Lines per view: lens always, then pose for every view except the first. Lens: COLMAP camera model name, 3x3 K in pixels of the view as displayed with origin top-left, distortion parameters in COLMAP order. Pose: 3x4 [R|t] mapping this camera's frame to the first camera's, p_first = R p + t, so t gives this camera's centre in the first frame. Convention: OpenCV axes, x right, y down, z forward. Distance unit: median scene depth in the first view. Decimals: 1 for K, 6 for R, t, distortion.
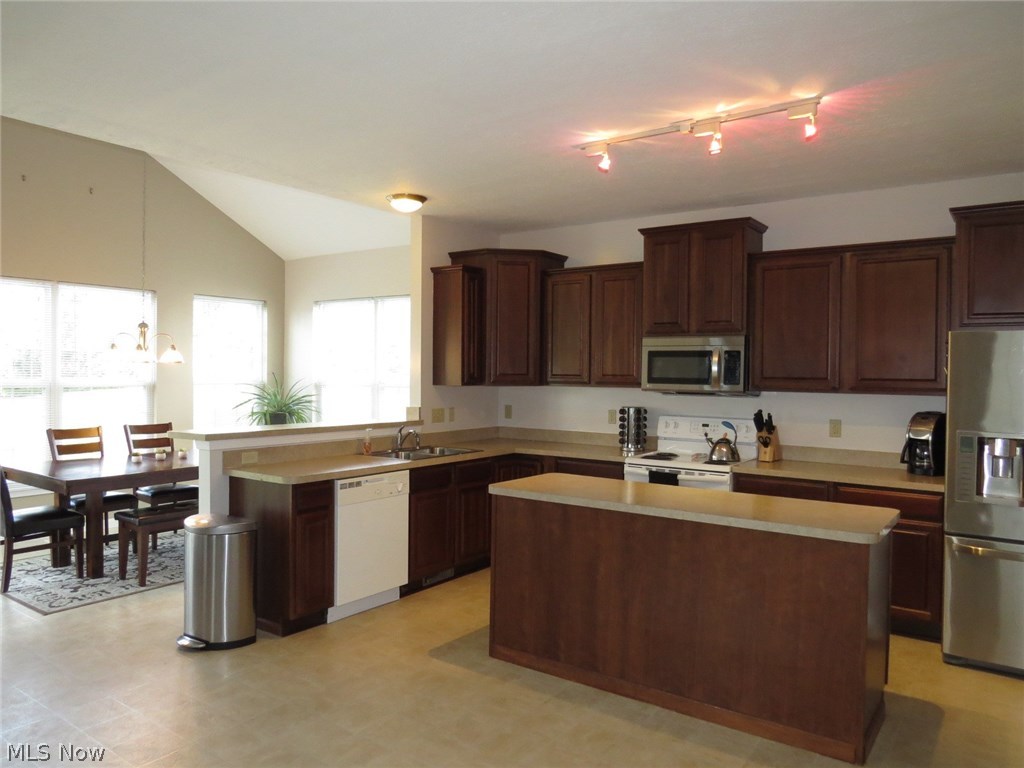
lens RADIAL K [[731.9, 0, 512.1], [0, 731.9, 379.1], [0, 0, 1]] dist [-0.028696, 0.015145]
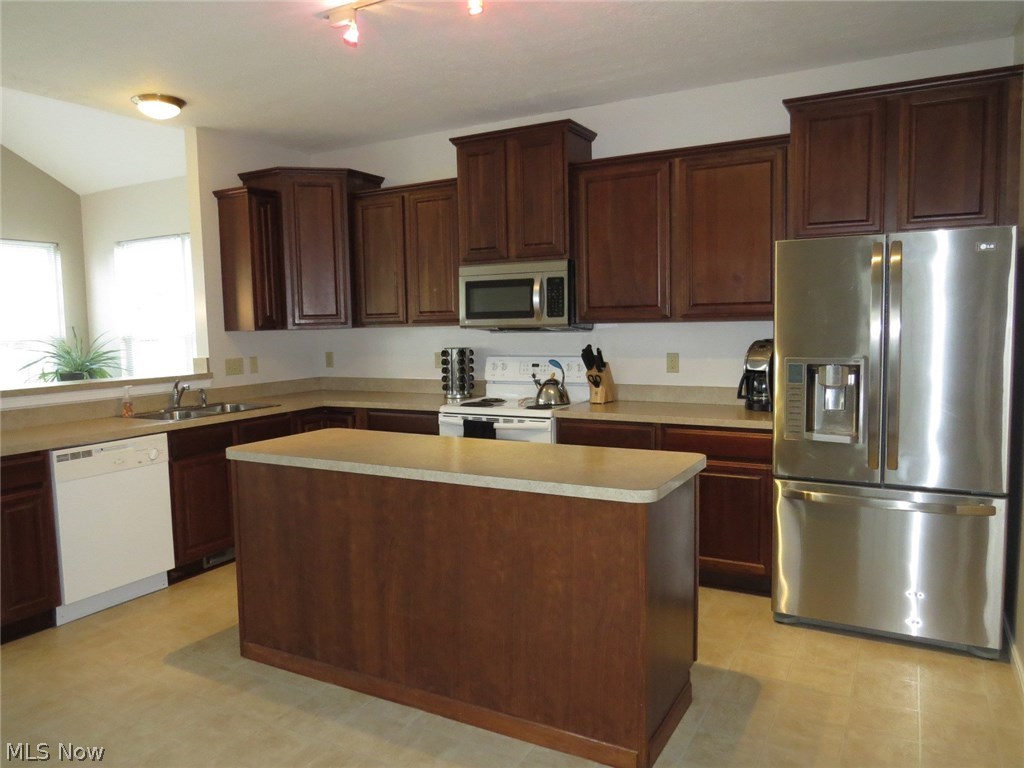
lens RADIAL K [[731.9, 0, 511.8], [0, 731.9, 380.0], [0, 0, 1]] dist [-0.028696, 0.015145]
pose [[0.993071, -0.041736, 0.109858, 0.149686], [0.034177, 0.996974, 0.069820, 0.019637], [-0.112439, -0.065582, 0.991492, 0.138267]]
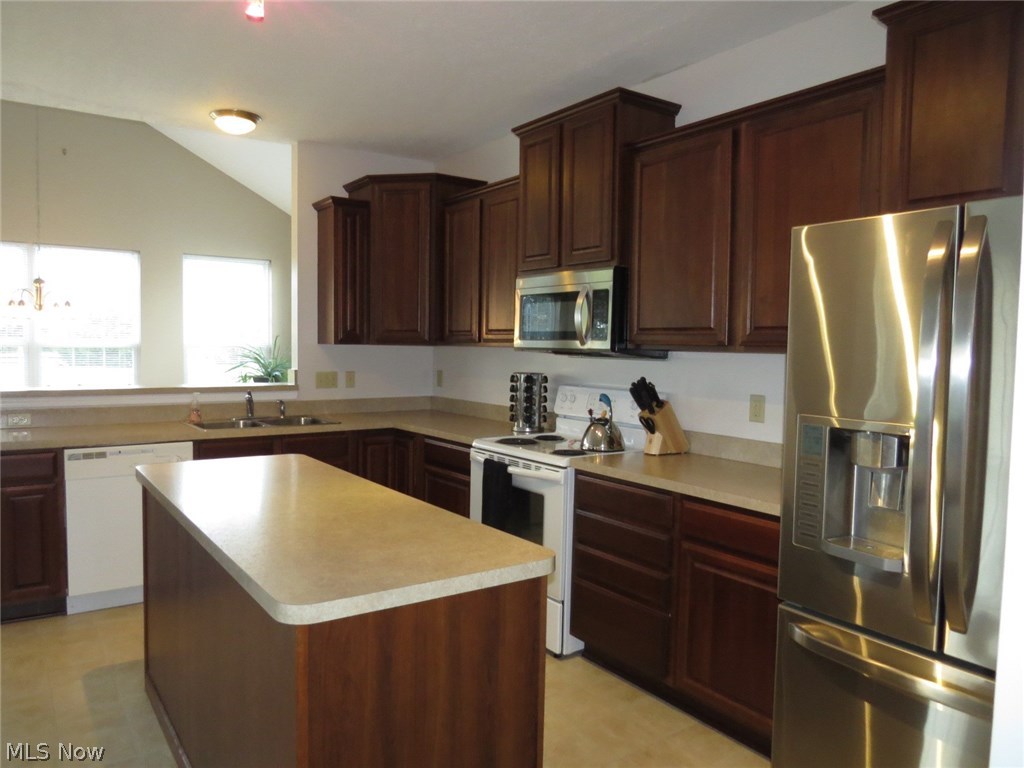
lens RADIAL K [[731.9, 0, 511.0], [0, 731.9, 382.2], [0, 0, 1]] dist [-0.028696, 0.015145]
pose [[0.944402, 0.019208, -0.328232, 0.445266], [-0.006932, 0.999233, 0.038530, 0.021183], [0.328721, -0.034112, 0.943811, 0.323745]]
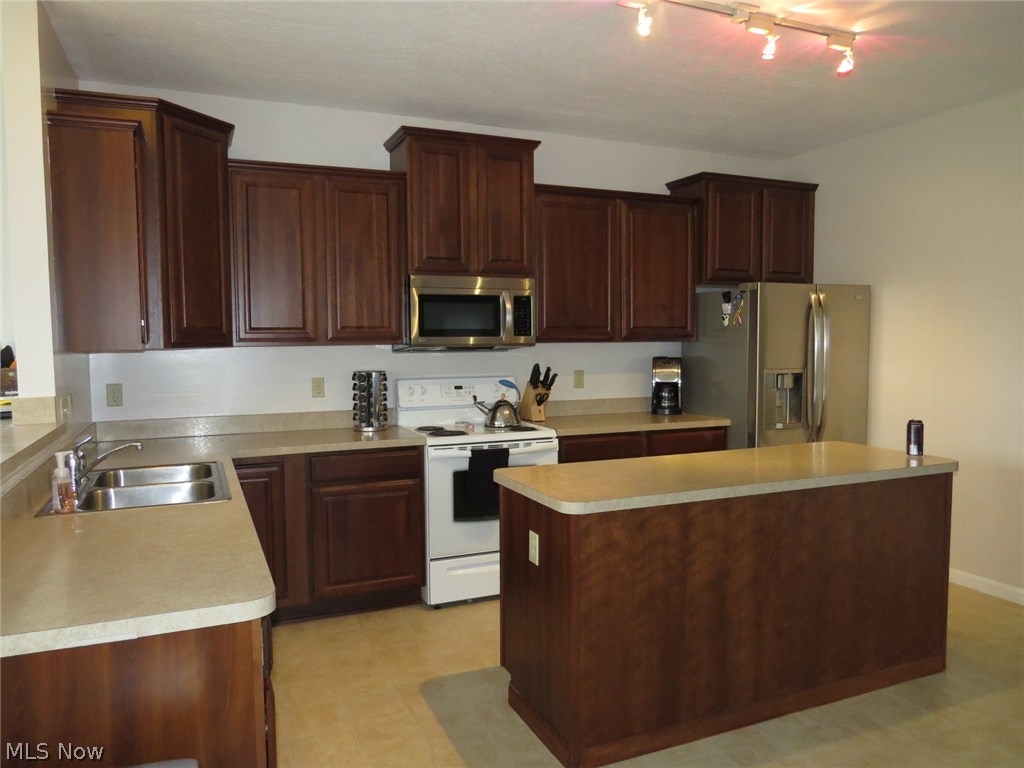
lens RADIAL K [[731.9, 0, 512.8], [0, 731.9, 379.4], [0, 0, 1]] dist [-0.028696, 0.015145]
pose [[0.515710, -0.065471, 0.854258, -0.436311], [0.022180, 0.997762, 0.063079, 0.003776], [-0.856476, -0.013583, 0.516008, 0.563769]]
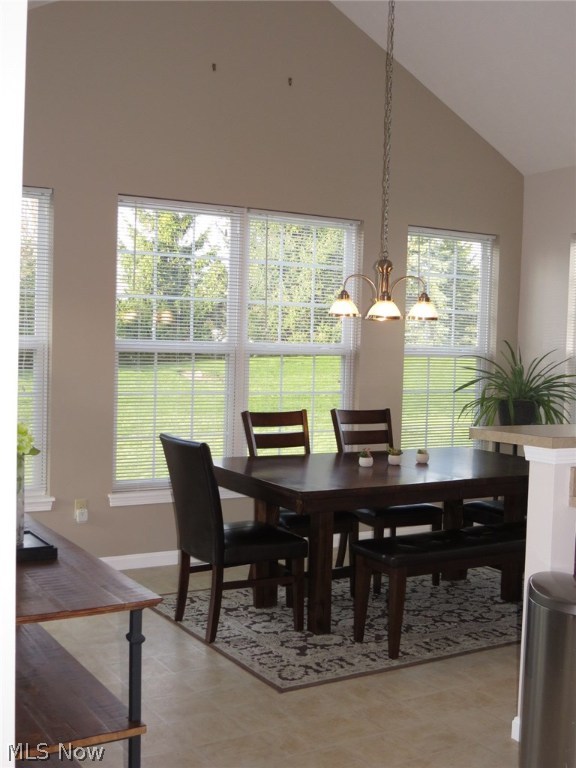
lens RADIAL K [[949.4, 0, 306.1], [0, 949.4, 371.6], [0, 0, 1]] dist [-0.001736, 0.000000]
pose [[0.921713, 0.027838, -0.386872, -0.253966], [-0.022188, 0.999572, 0.019065, 0.011715], [0.387237, -0.008989, 0.921936, 0.179242]]
